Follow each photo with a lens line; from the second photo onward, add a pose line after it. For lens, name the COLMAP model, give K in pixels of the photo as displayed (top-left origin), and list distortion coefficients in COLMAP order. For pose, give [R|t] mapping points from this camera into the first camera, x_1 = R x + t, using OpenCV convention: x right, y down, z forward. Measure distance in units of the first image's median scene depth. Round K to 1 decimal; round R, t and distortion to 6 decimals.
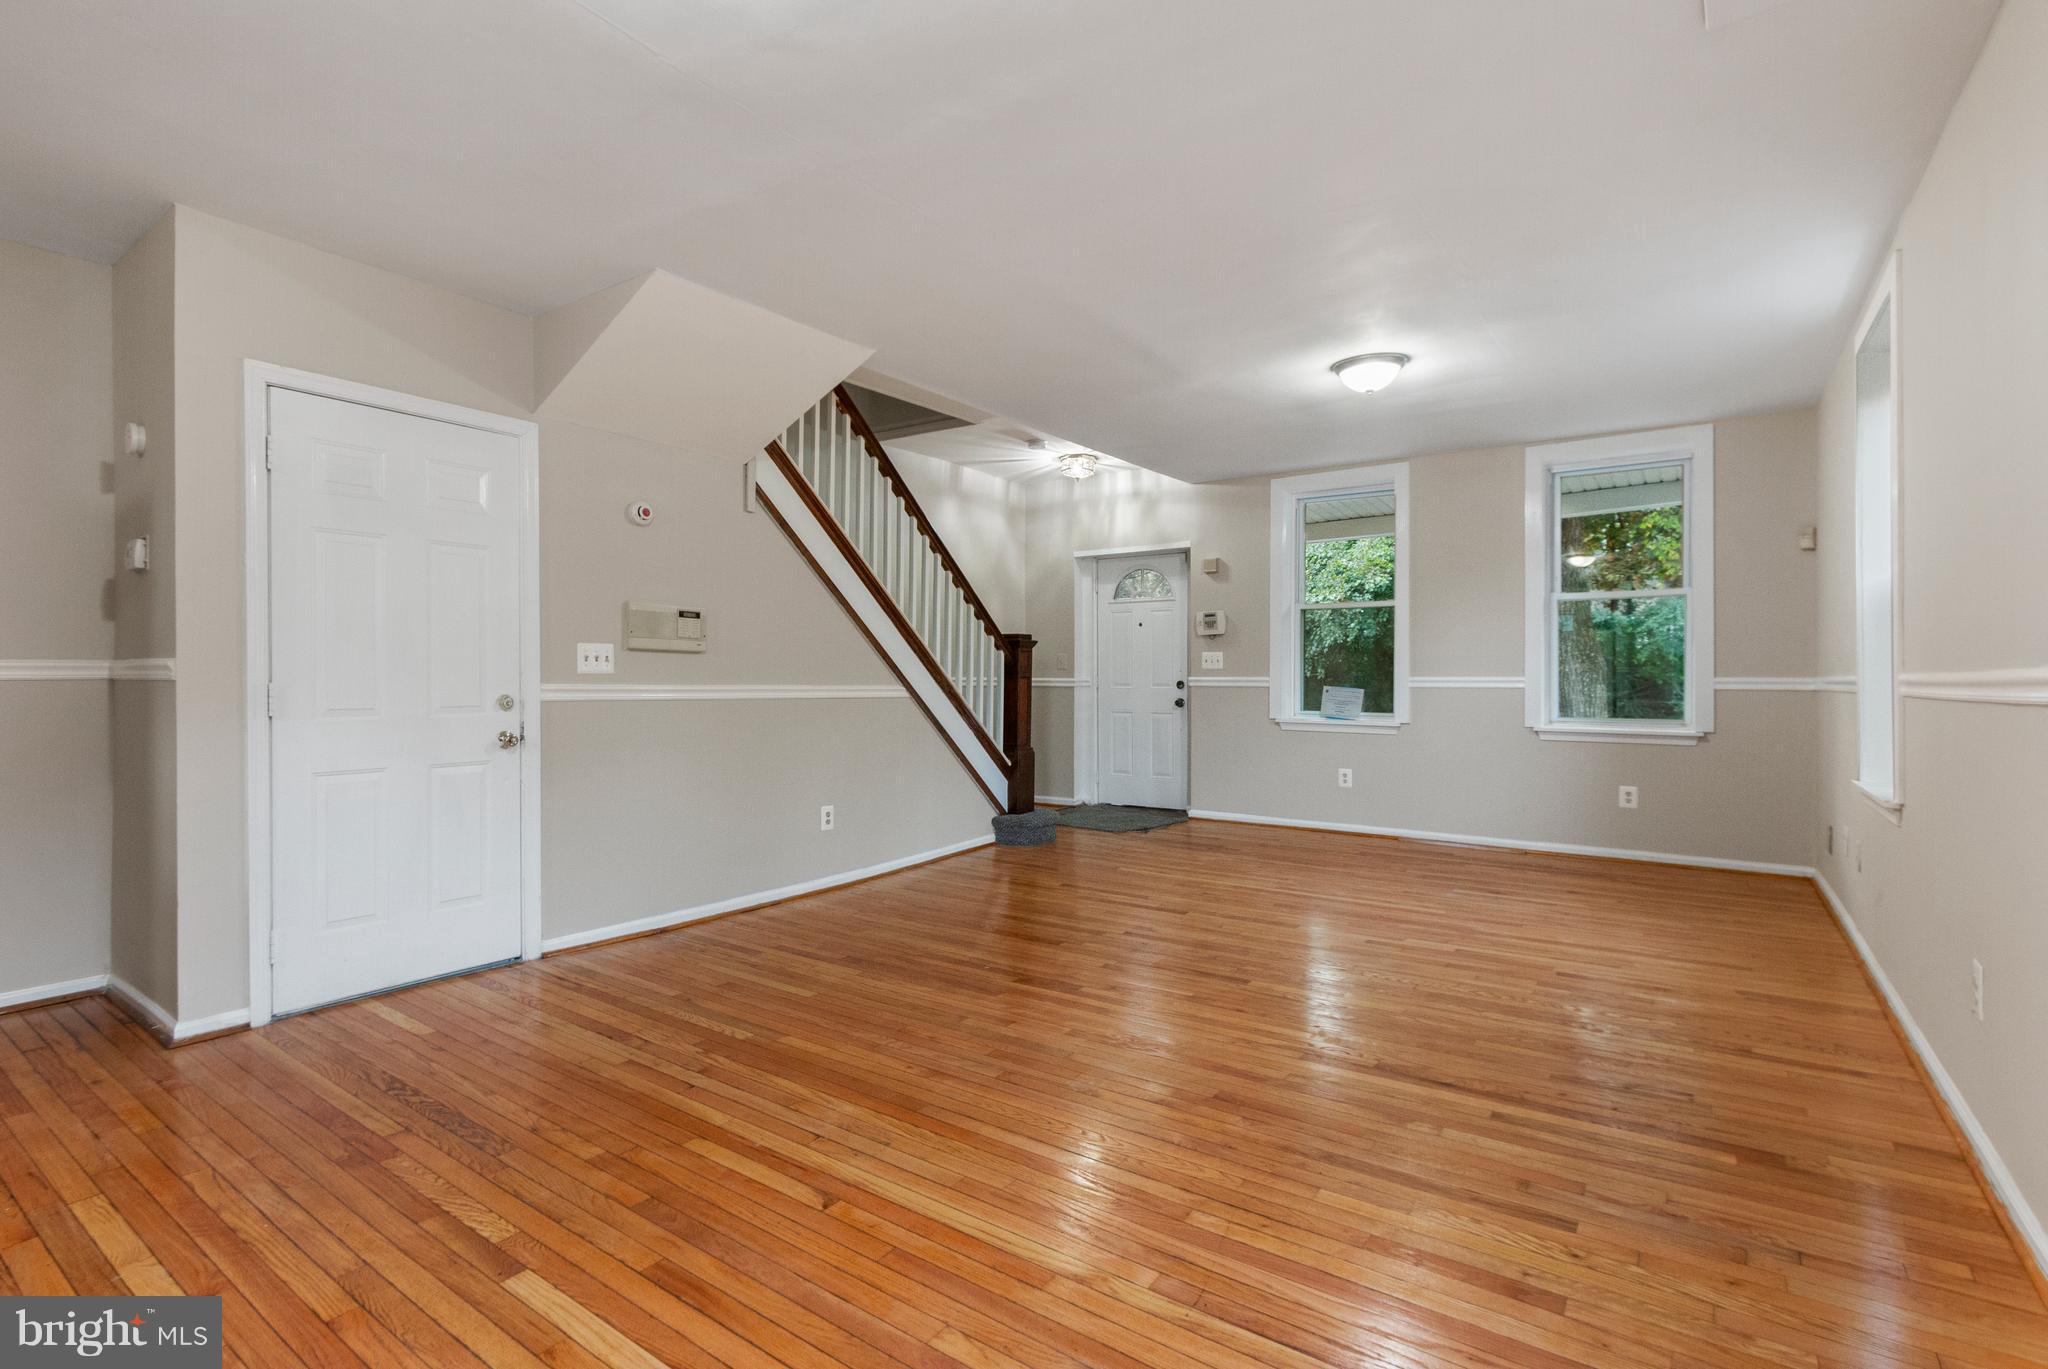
lens RADIAL K [[990.4, 0, 1024.0], [0, 990.4, 684.5], [0, 0, 1]] dist [0.000409, -0.000261]
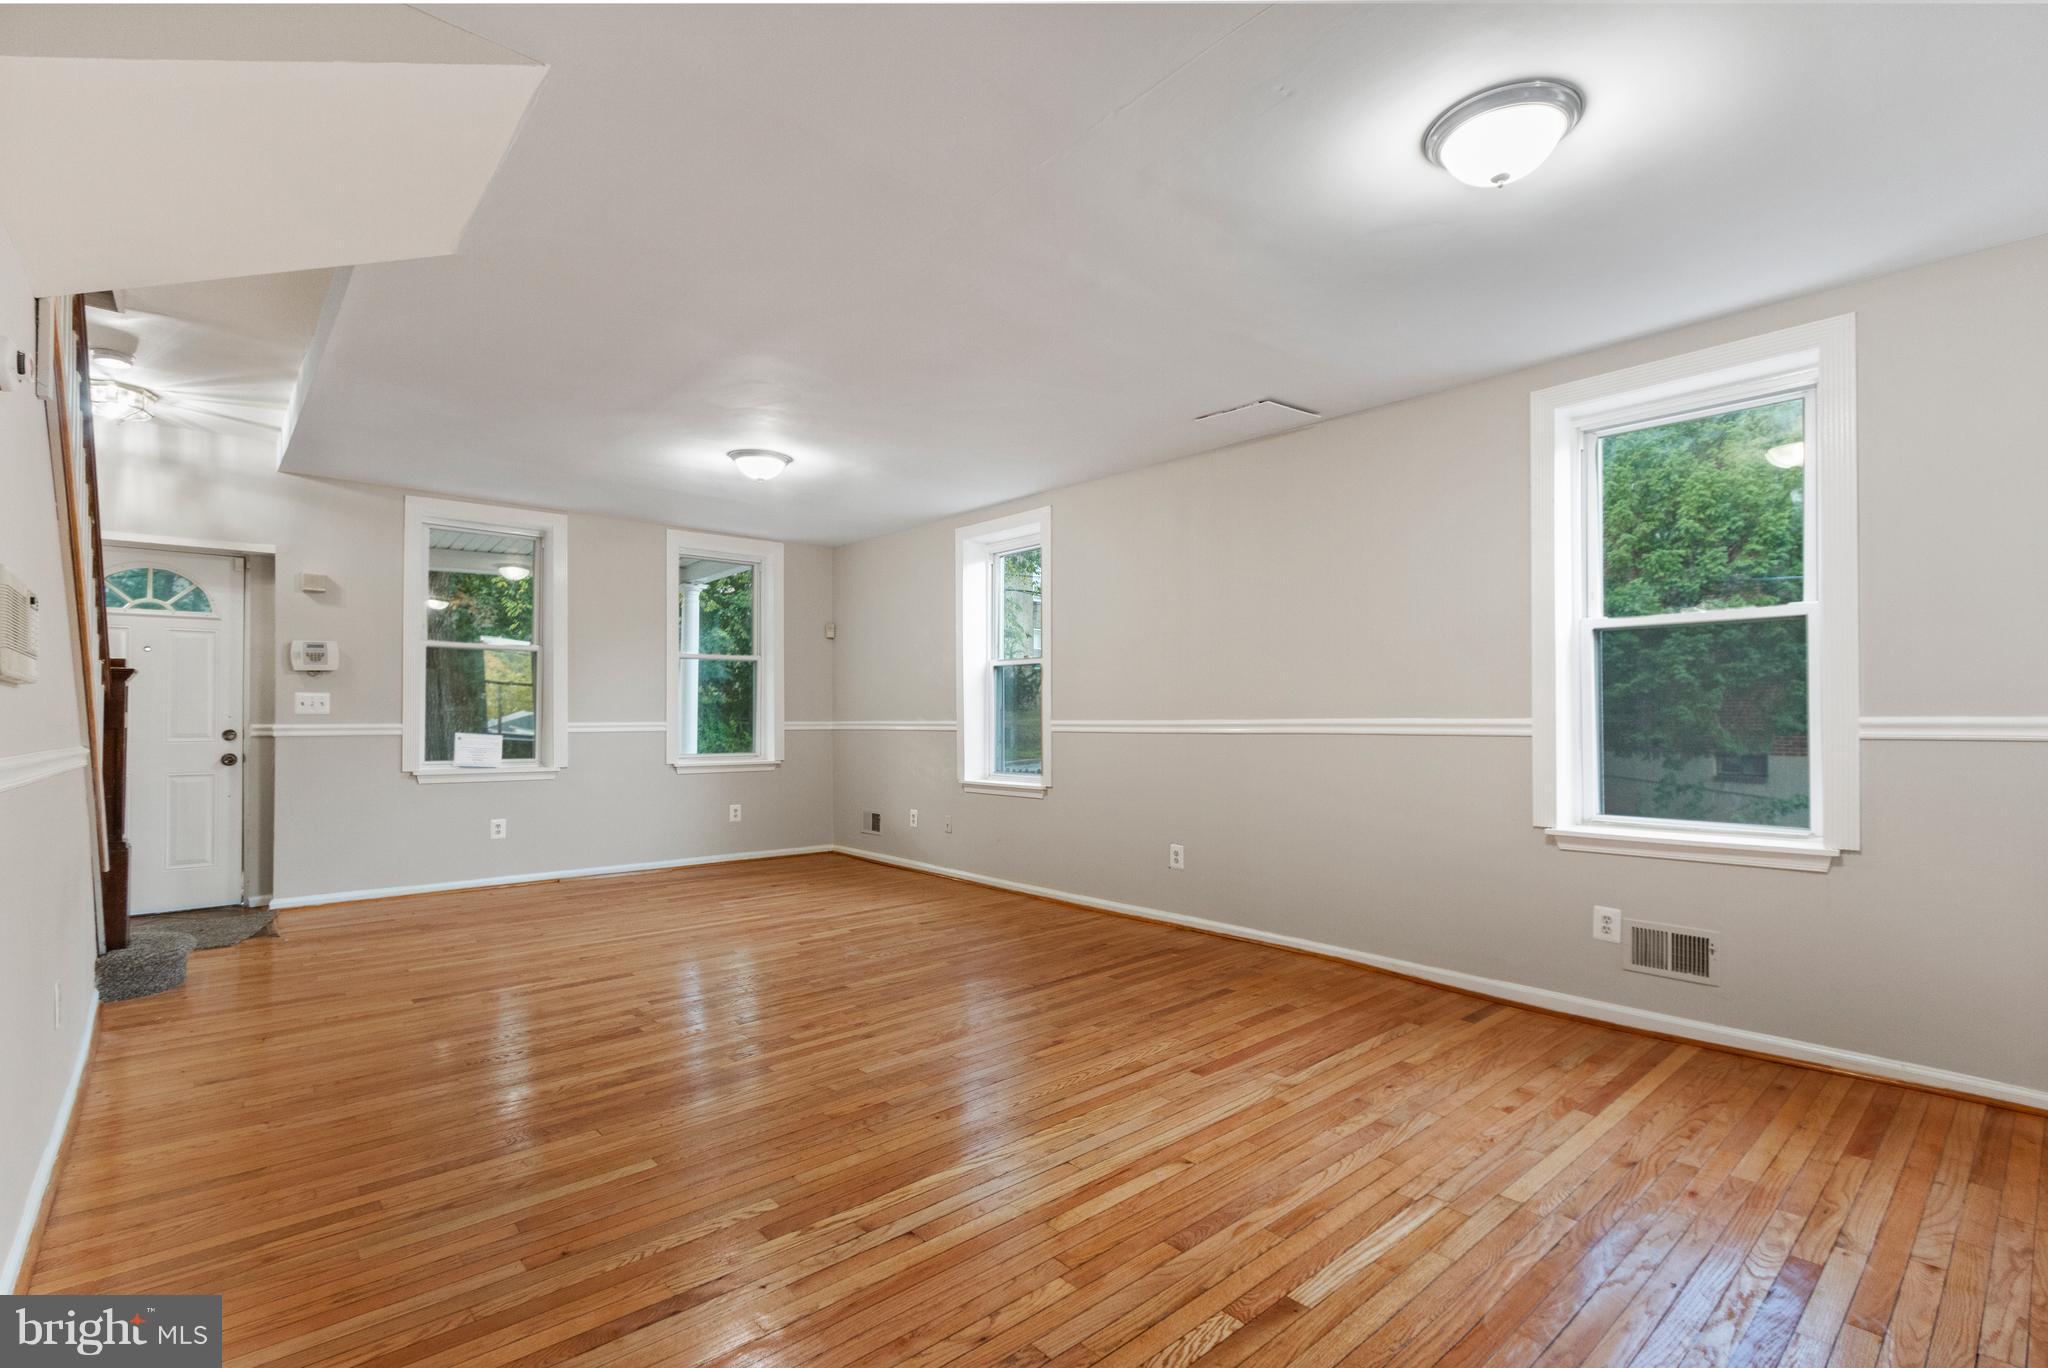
lens RADIAL K [[952.0, 0, 1024.0], [0, 952.0, 684.0], [0, 0, 1]] dist [-0.000288, -0.000413]
pose [[0.203084, 0.031475, 0.978655, -0.604461], [0.010155, 0.999362, -0.034248, -0.010652], [-0.979109, 0.016894, 0.202635, 0.407711]]
